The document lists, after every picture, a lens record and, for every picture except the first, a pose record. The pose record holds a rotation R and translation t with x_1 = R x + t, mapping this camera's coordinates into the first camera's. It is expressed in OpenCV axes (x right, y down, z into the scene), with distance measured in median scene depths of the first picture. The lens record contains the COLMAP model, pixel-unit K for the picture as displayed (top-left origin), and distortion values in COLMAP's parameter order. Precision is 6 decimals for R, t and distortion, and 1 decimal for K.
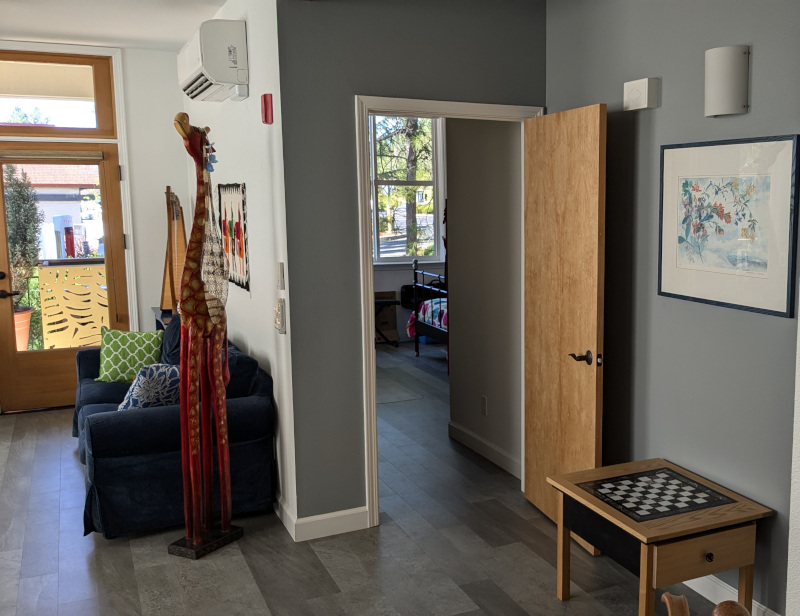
lens RADIAL K [[909.9, 0, 400.6], [0, 909.9, 308.9], [0, 0, 1]] dist [0.008591, 0.000000]
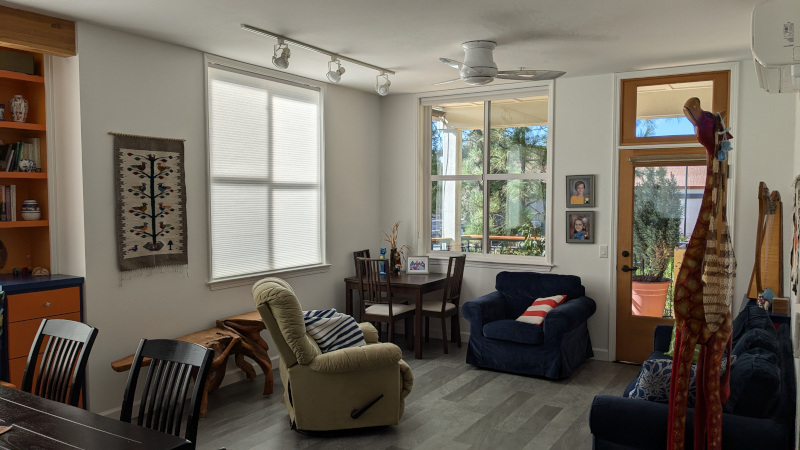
lens RADIAL K [[626.5, 0, 398.0], [0, 626.5, 243.2], [0, 0, 1]] dist [-0.010958, -0.000765]
pose [[0.632887, 0.064050, -0.771590, 0.064144], [-0.099018, 0.995085, 0.001384, -0.038912], [0.767886, 0.075525, 0.636119, 0.365556]]
